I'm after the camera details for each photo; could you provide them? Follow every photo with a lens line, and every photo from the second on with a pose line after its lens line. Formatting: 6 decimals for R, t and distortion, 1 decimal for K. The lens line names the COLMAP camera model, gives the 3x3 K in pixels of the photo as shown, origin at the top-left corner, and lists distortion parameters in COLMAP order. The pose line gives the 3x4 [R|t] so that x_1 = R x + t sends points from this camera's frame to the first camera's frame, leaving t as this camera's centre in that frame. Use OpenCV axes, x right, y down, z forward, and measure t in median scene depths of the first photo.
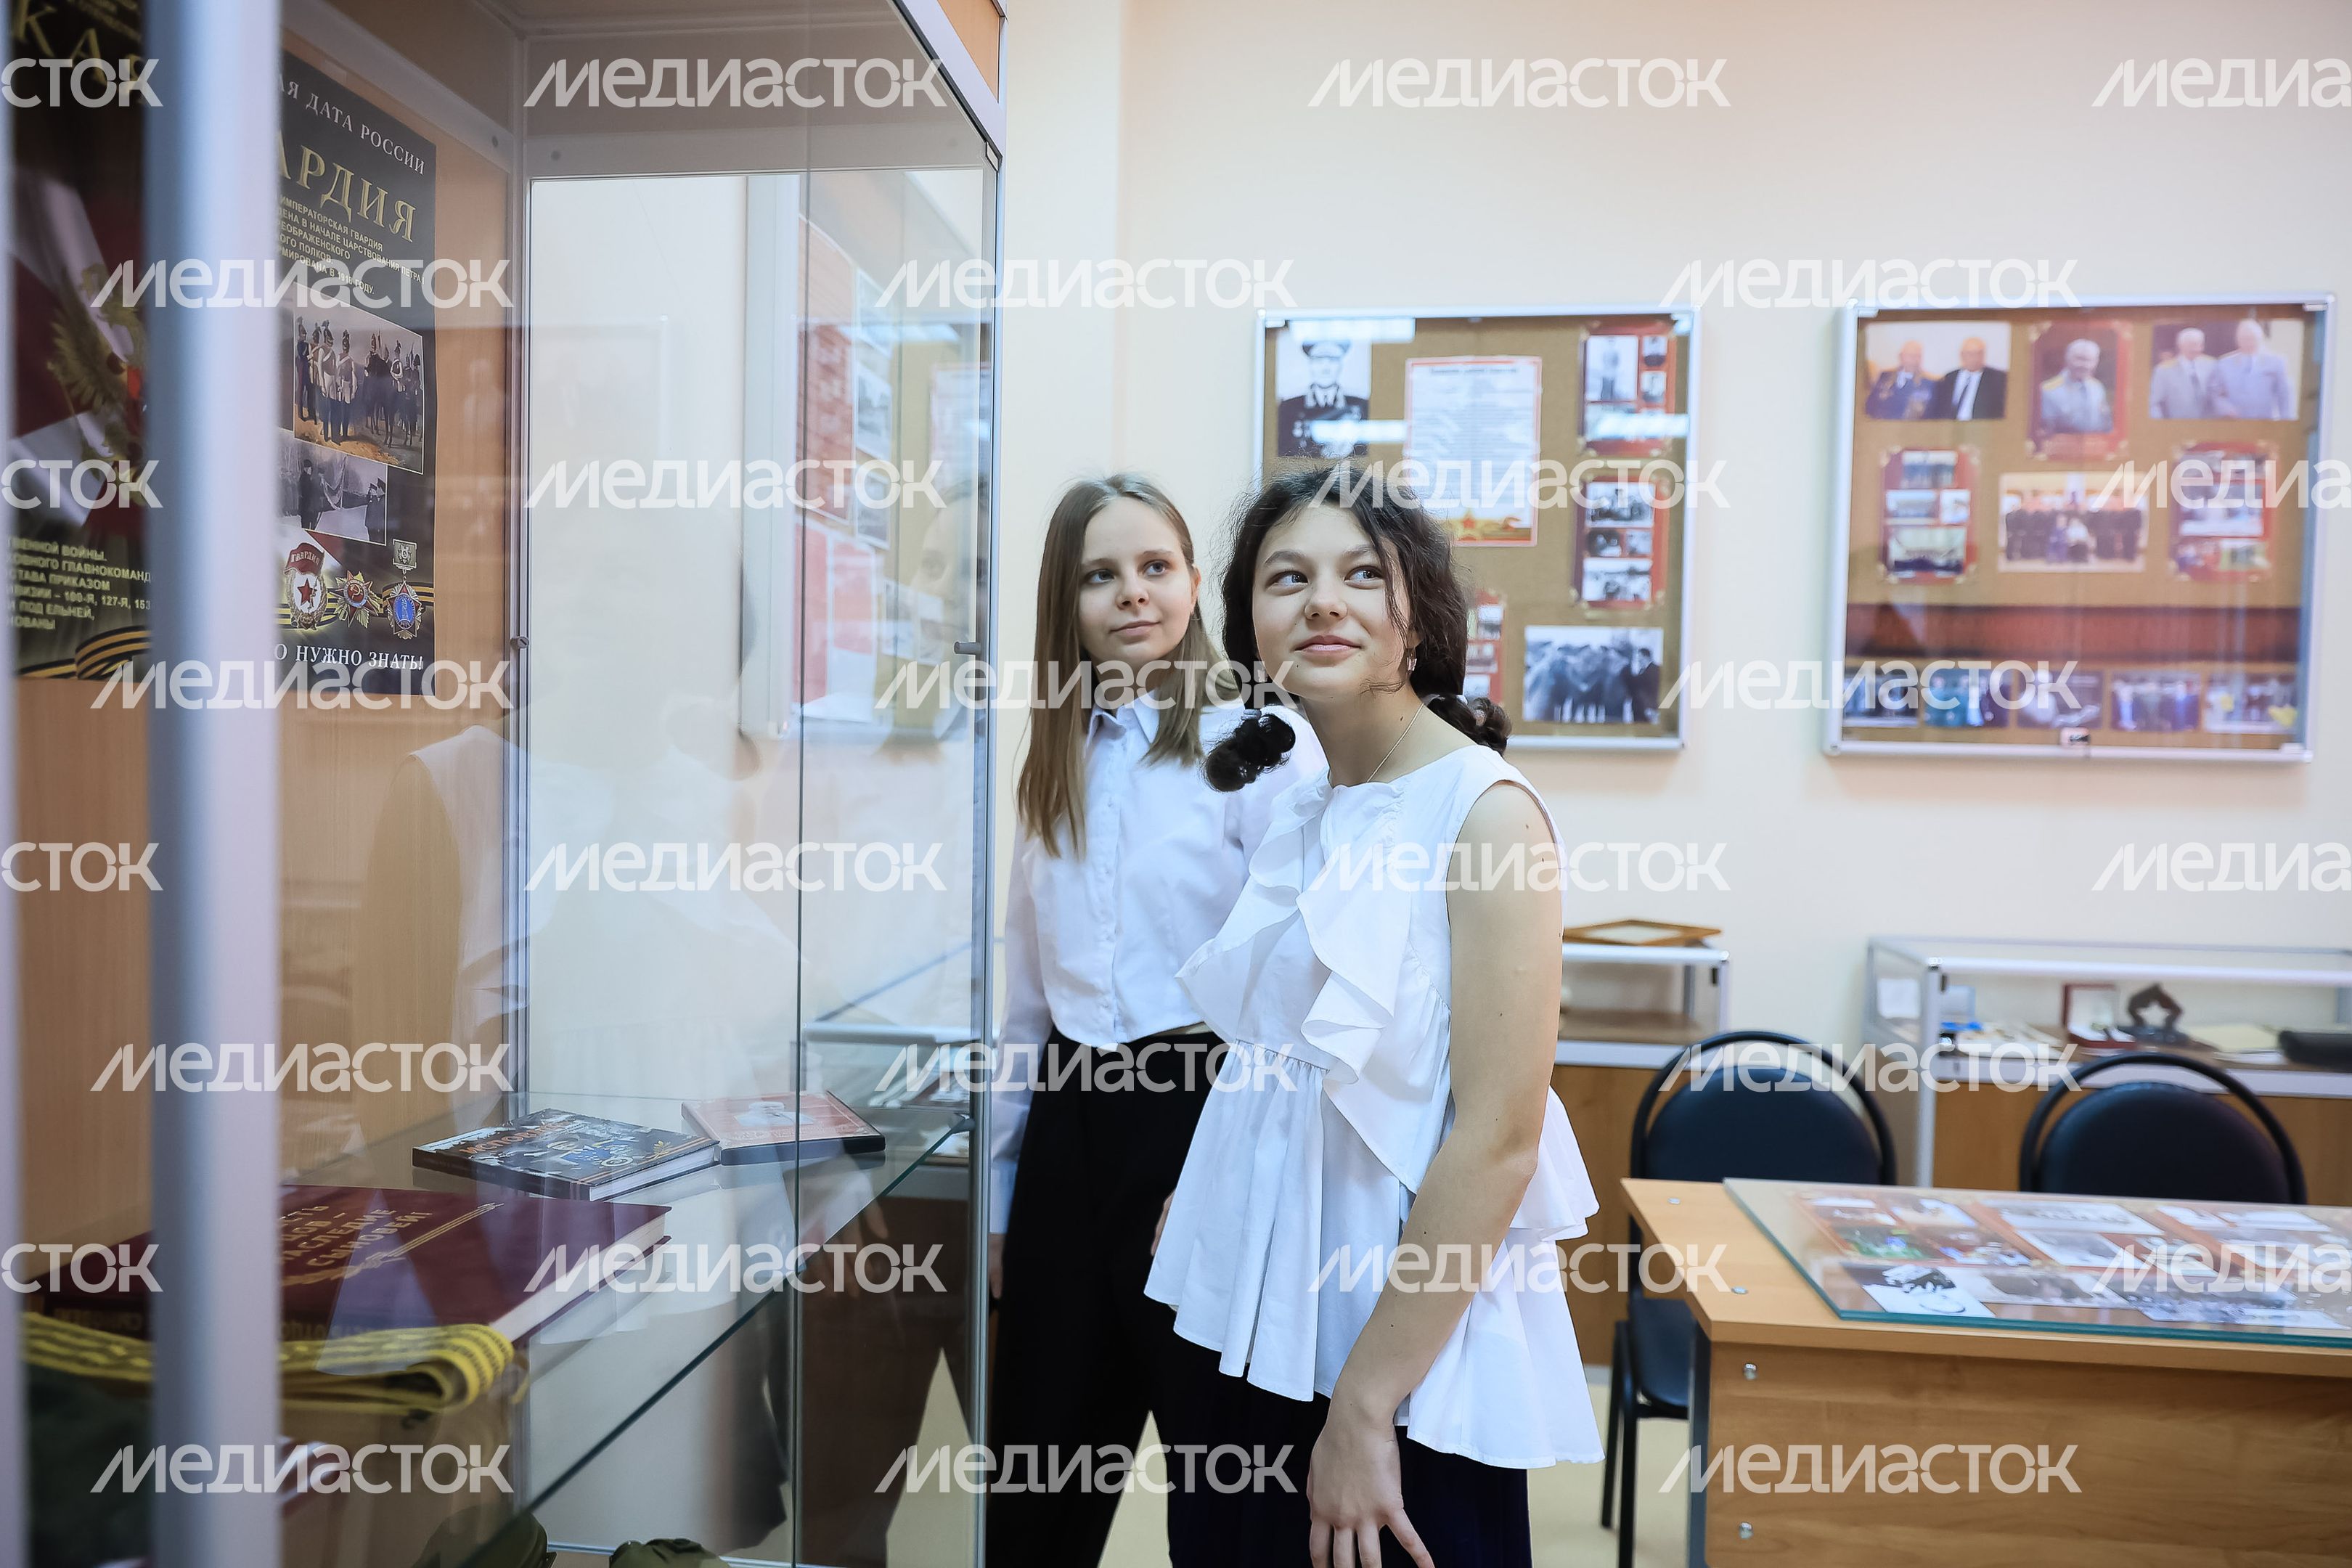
lens RADIAL K [[1582.0, 0, 1191.3], [0, 1582.0, 791.9], [0, 0, 1]] dist [-0.012680, 0.002703]
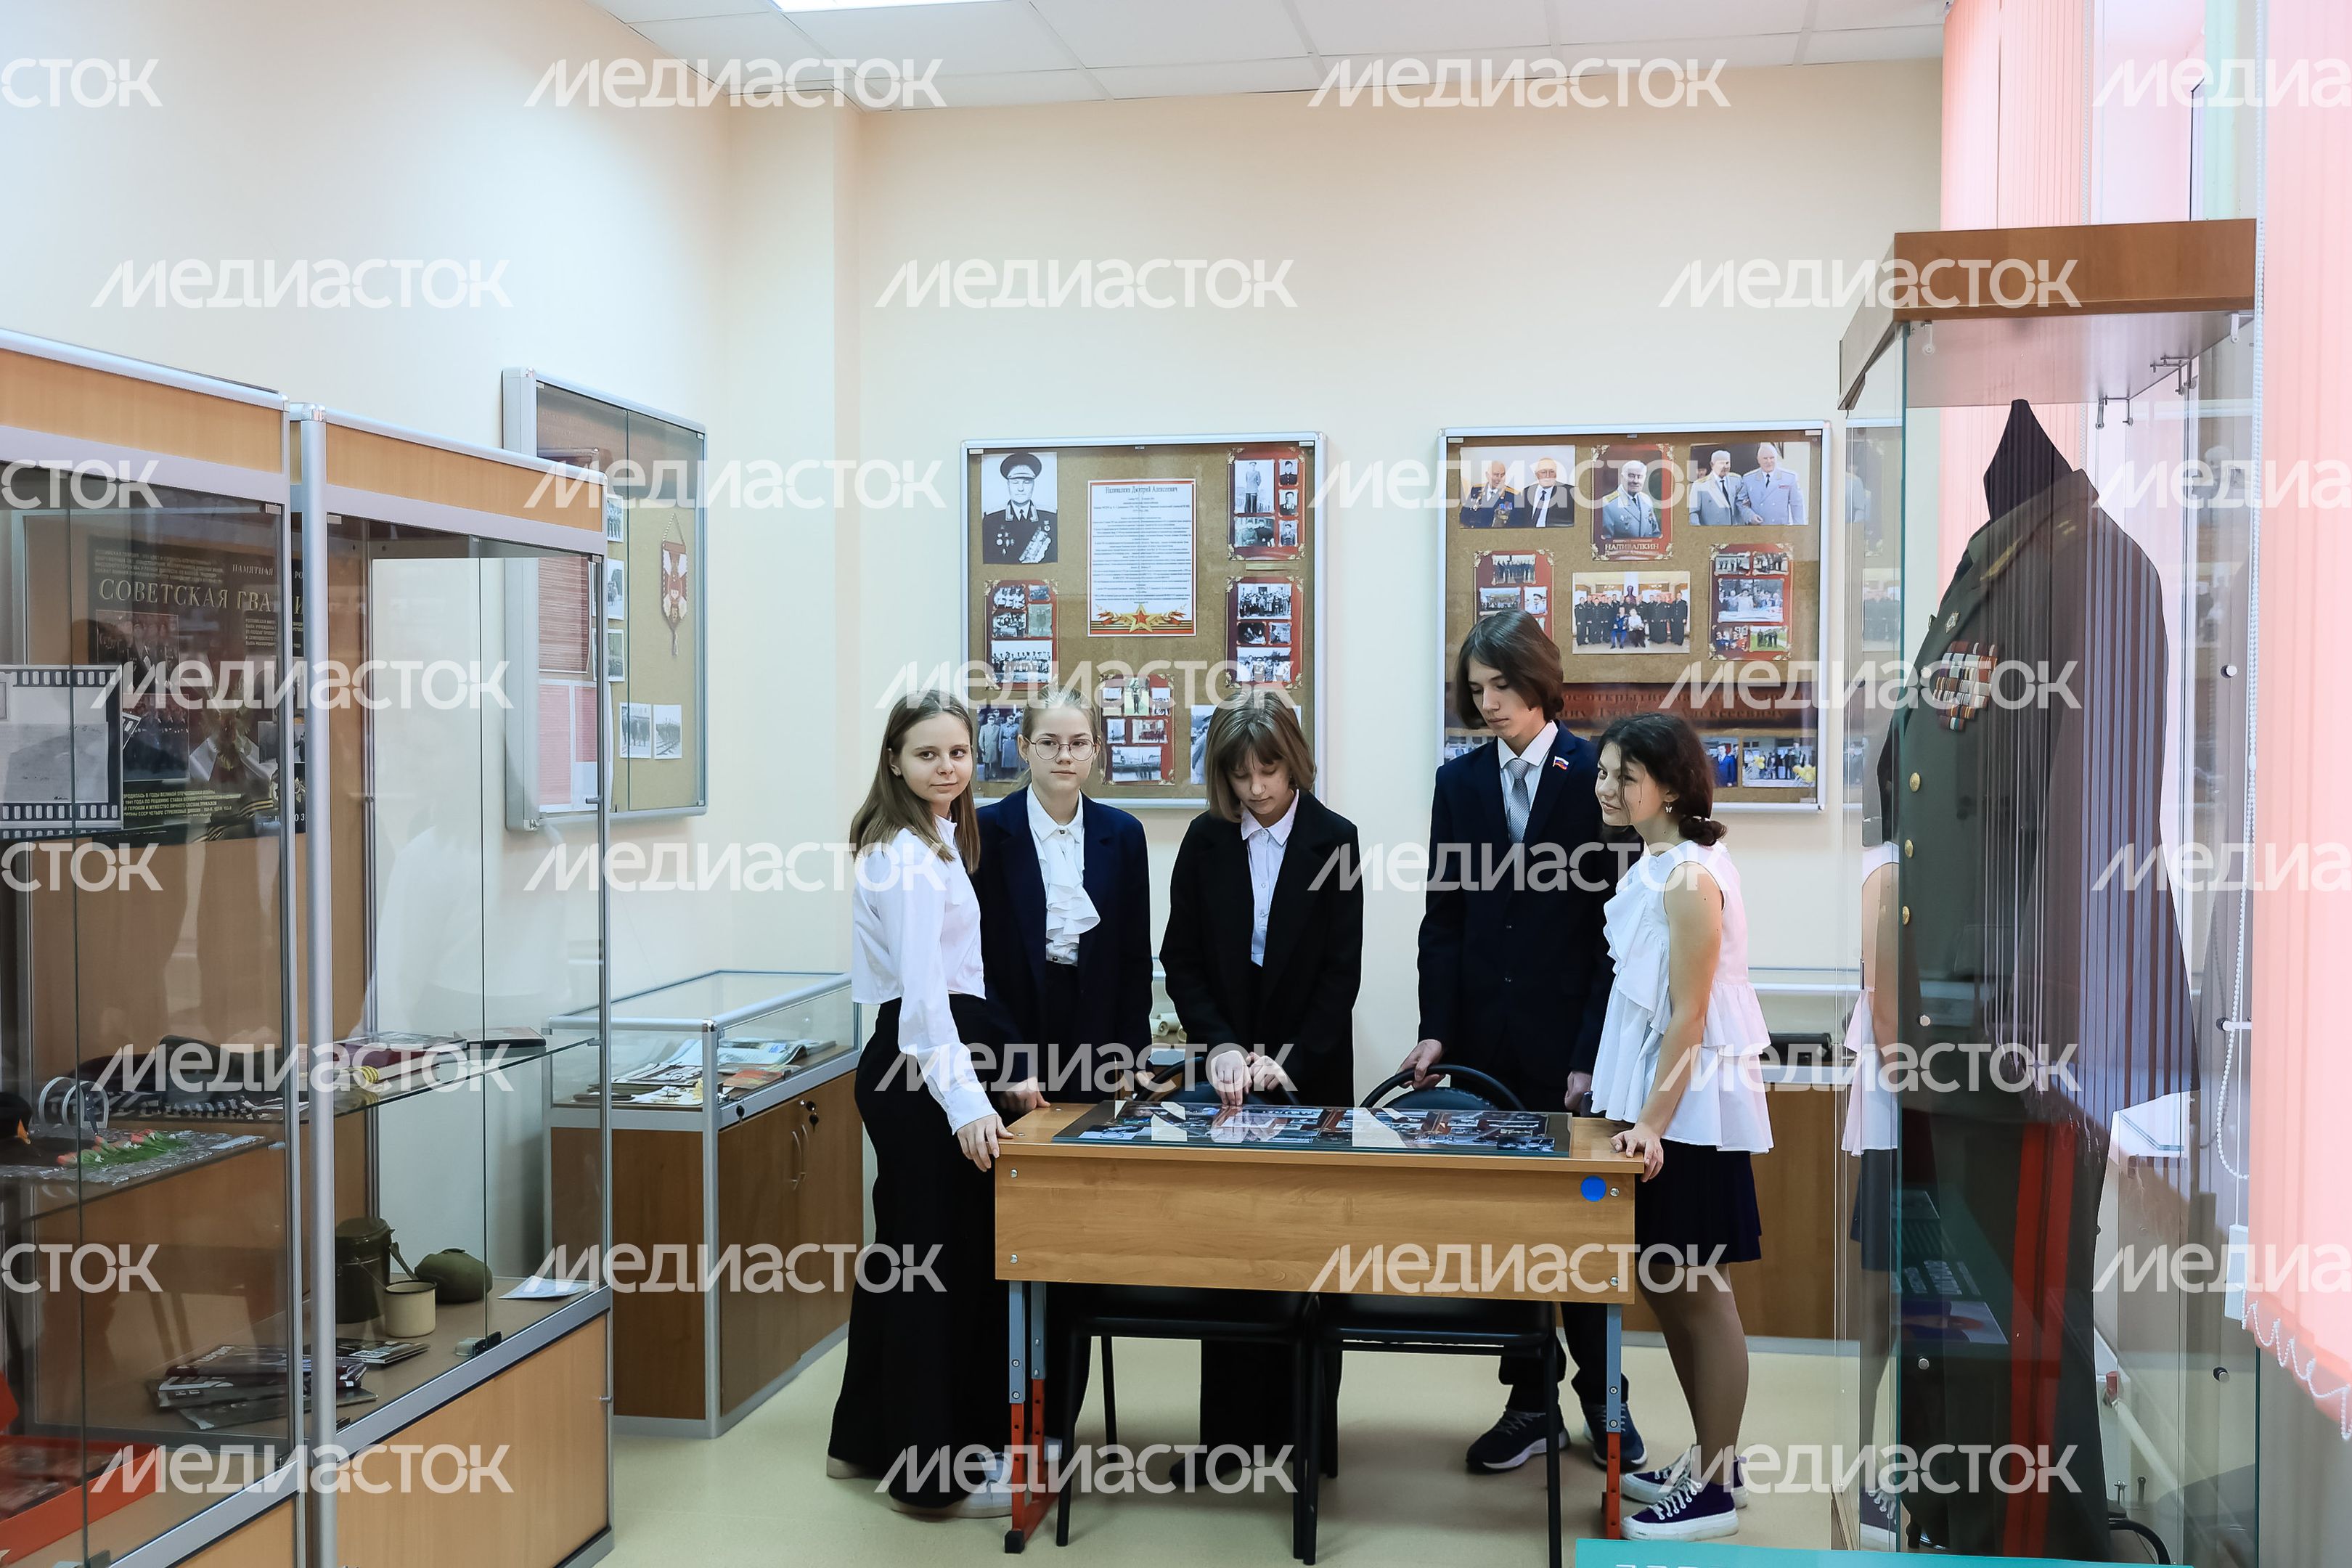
lens RADIAL K [[2324.5, 0, 1165.9], [0, 2324.5, 781.5], [0, 0, 1]] dist [-0.002438, 0.000000]
pose [[0.998321, -0.016704, -0.055459, 0.303474], [0.016042, 0.999795, -0.012355, -0.027383], [0.055654, 0.011445, 0.998385, -0.767746]]
